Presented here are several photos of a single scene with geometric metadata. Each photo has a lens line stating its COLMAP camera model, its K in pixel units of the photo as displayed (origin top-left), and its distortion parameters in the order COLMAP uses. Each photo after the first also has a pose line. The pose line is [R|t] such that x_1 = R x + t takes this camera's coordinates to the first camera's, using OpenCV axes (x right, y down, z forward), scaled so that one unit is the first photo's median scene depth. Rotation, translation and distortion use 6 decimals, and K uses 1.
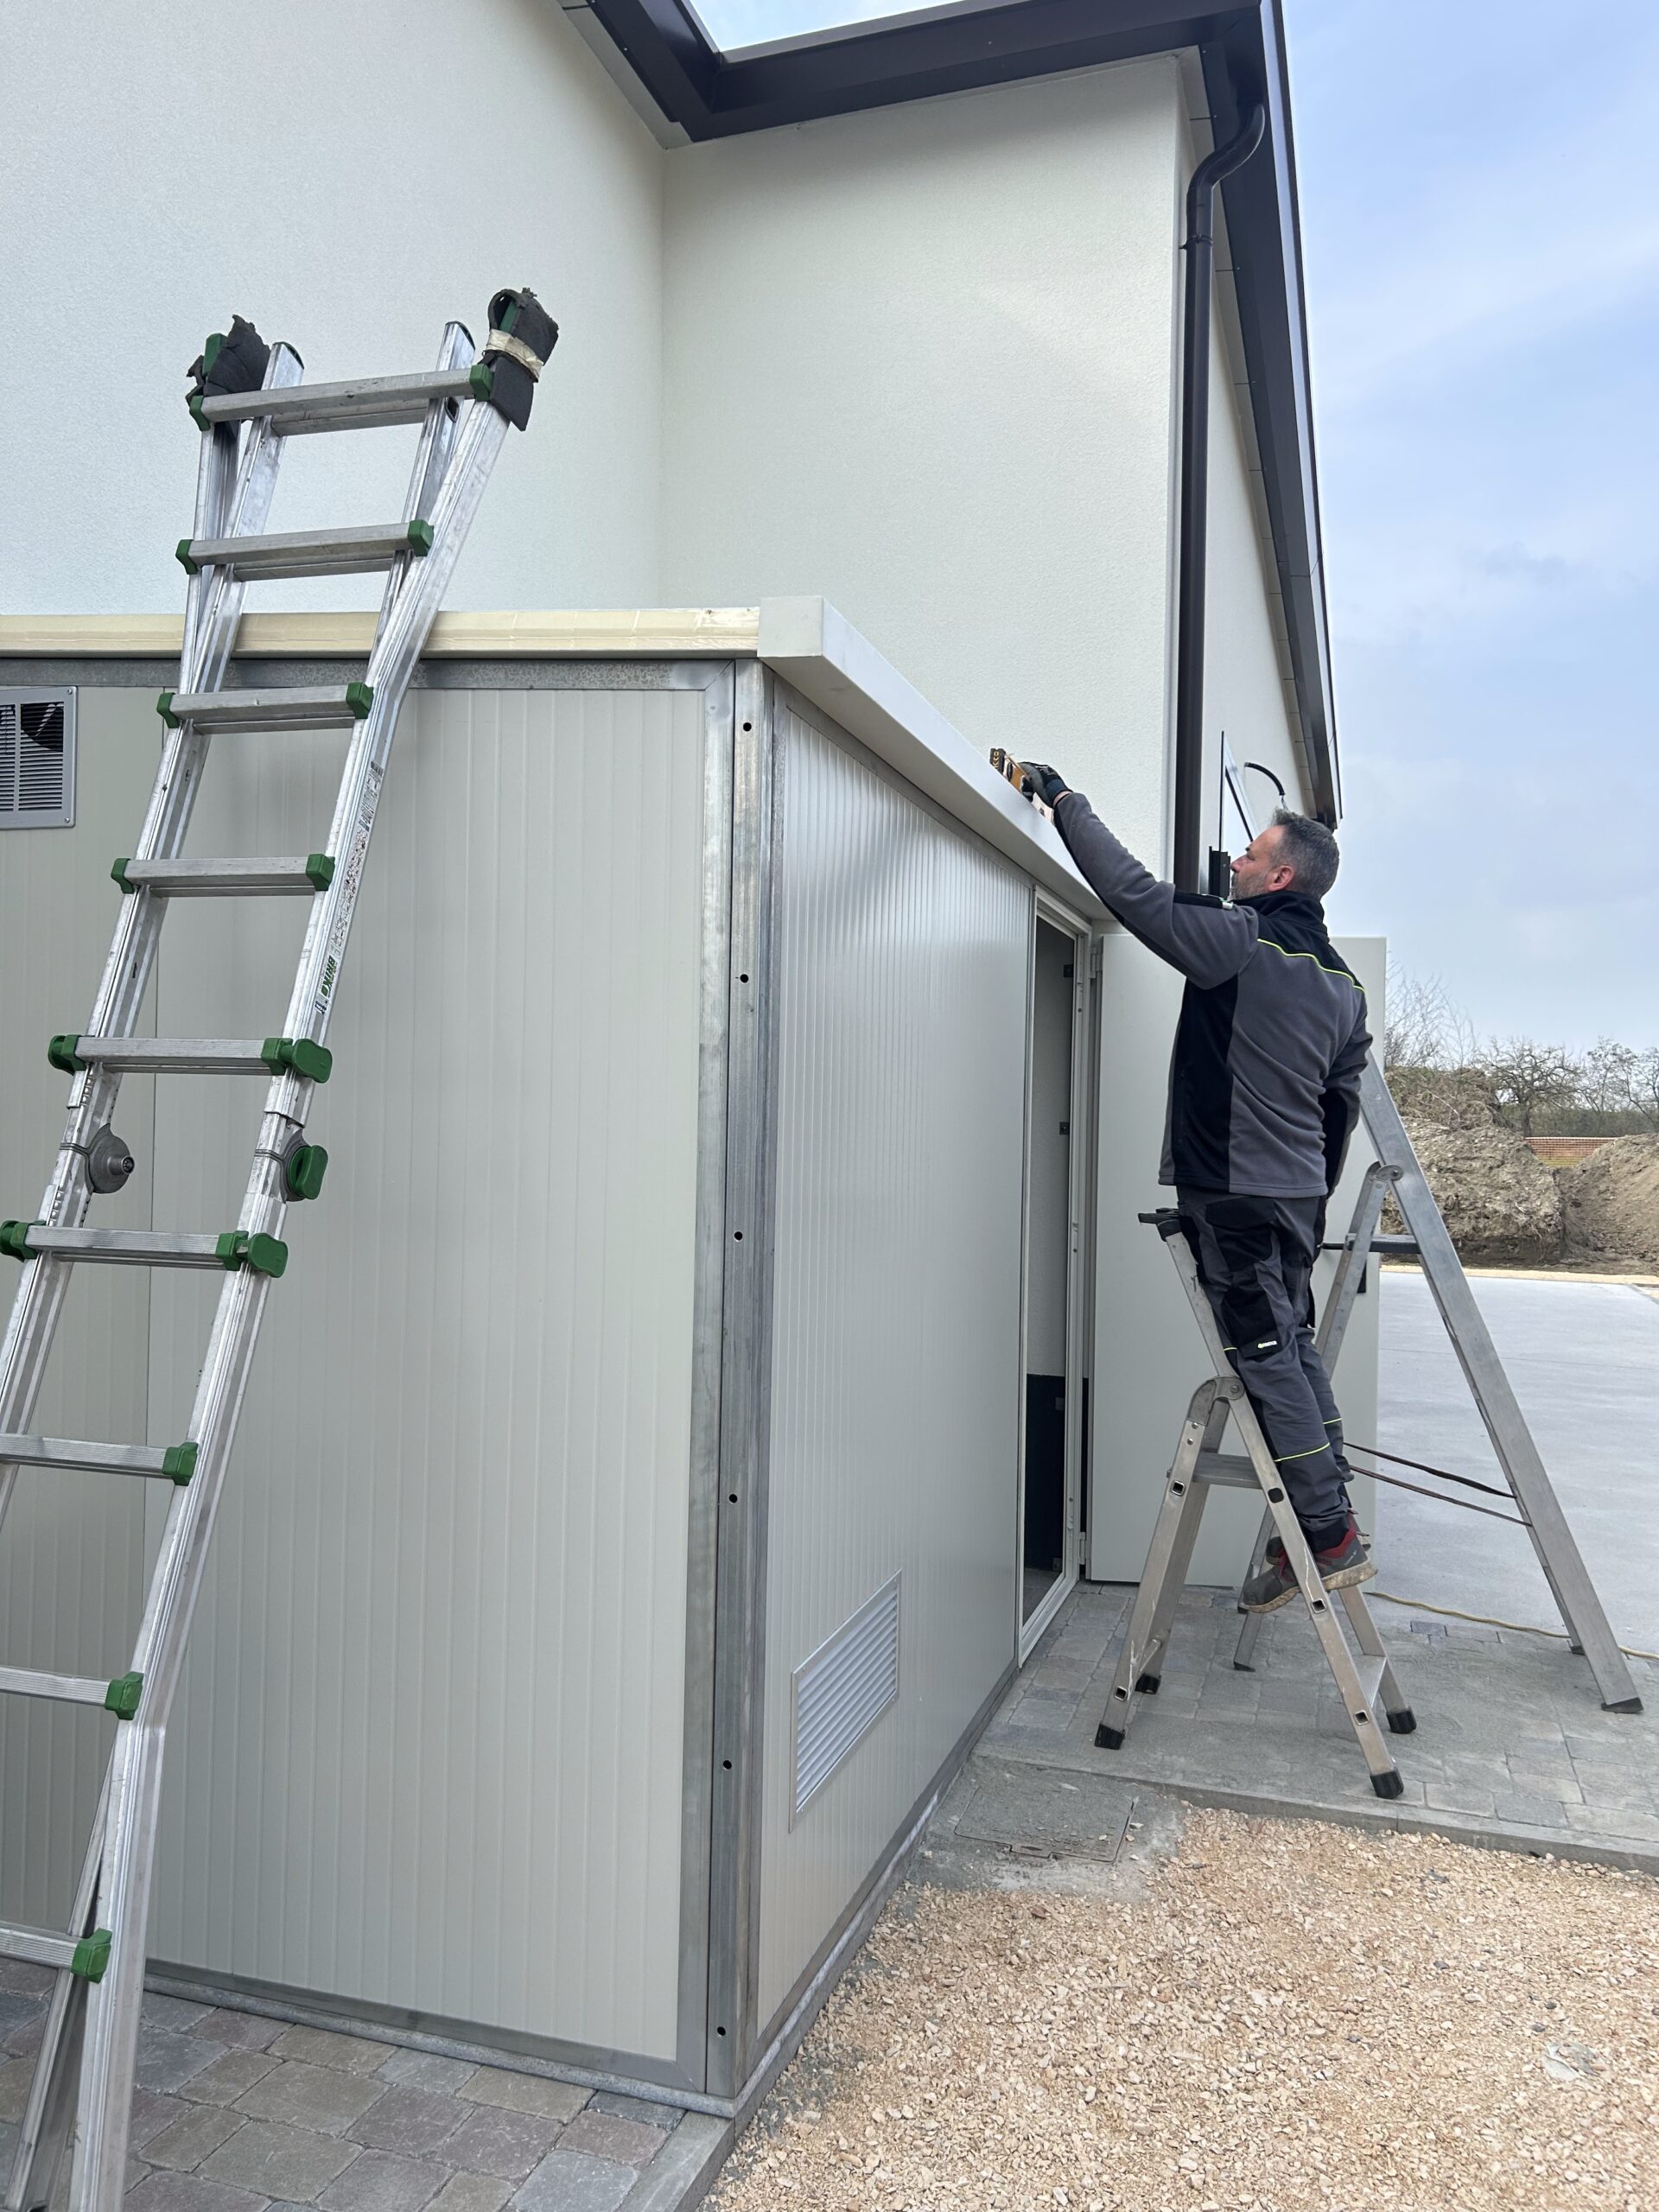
lens RADIAL K [[1678.7, 0, 829.5], [0, 1678.7, 1106.0], [0, 0, 1]] dist [0.048782, -0.050923]
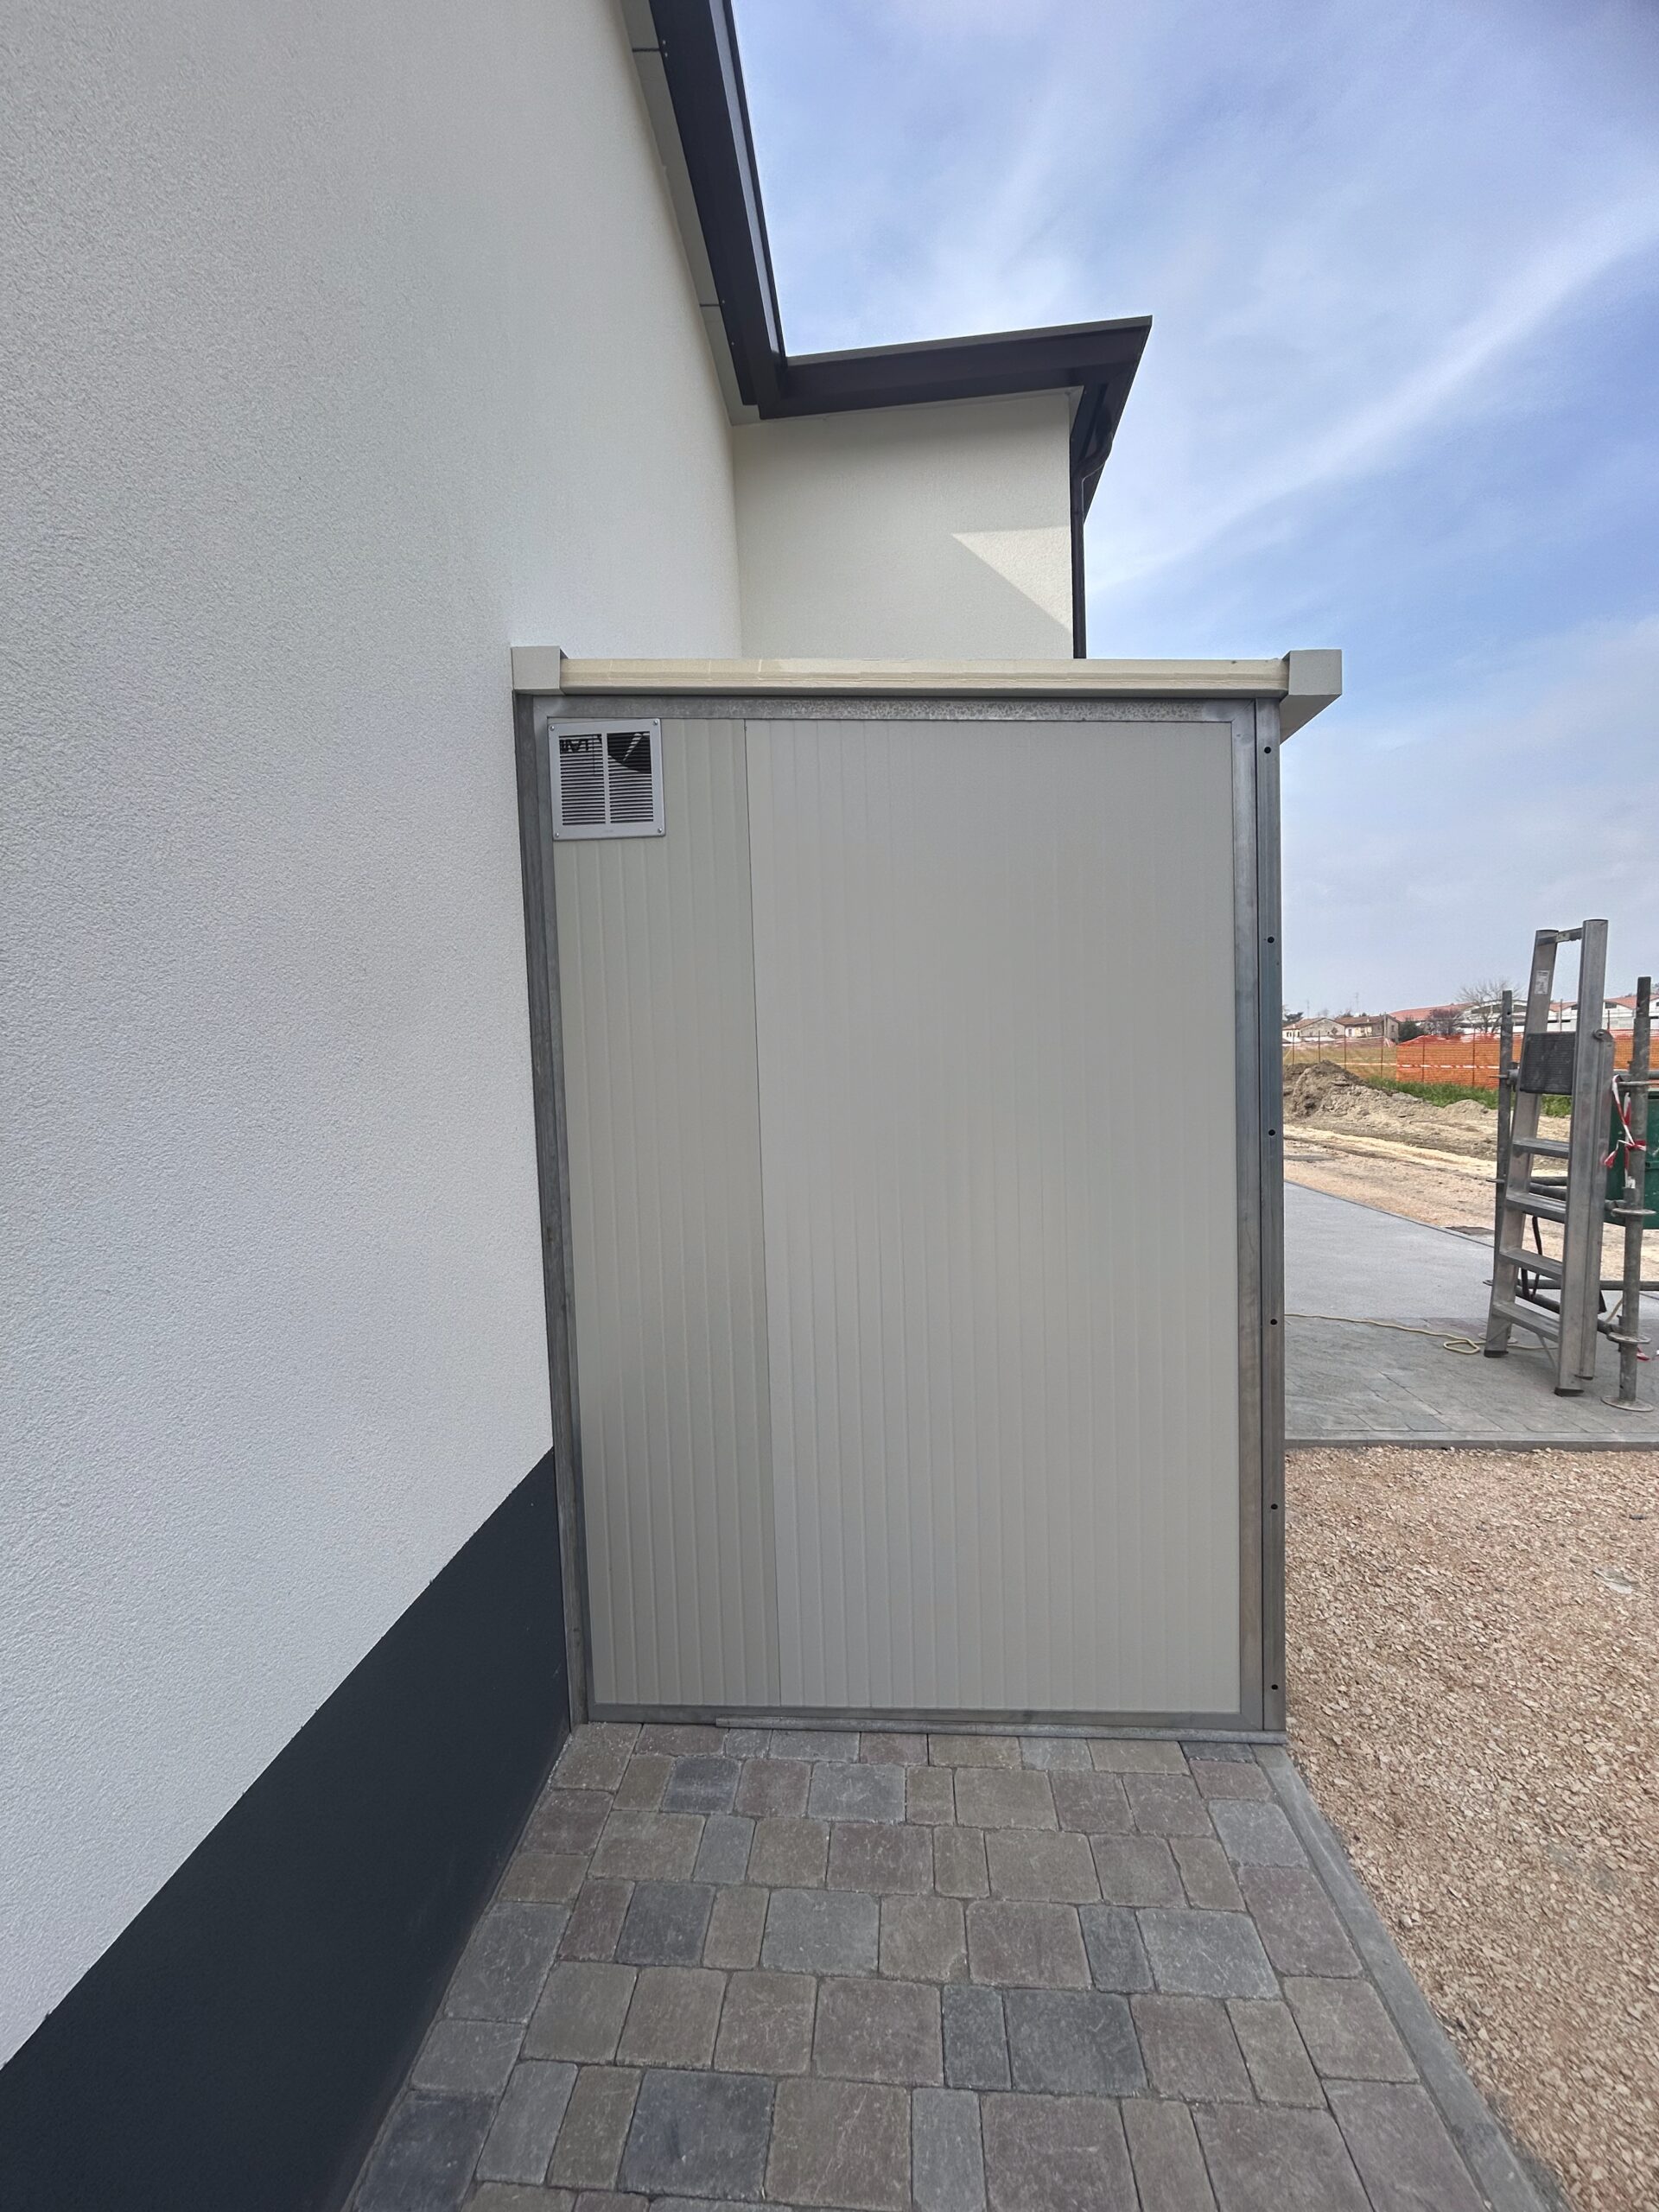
lens RADIAL K [[899.0, 0, 829.5], [0, 899.0, 1106.0], [0, 0, 1]] dist [-0.000474, 0.000205]
pose [[0.969873, -0.062497, 0.235460, -0.494913], [0.047611, 0.996522, 0.068390, -0.009467], [-0.238915, -0.055119, 0.969475, 0.330693]]
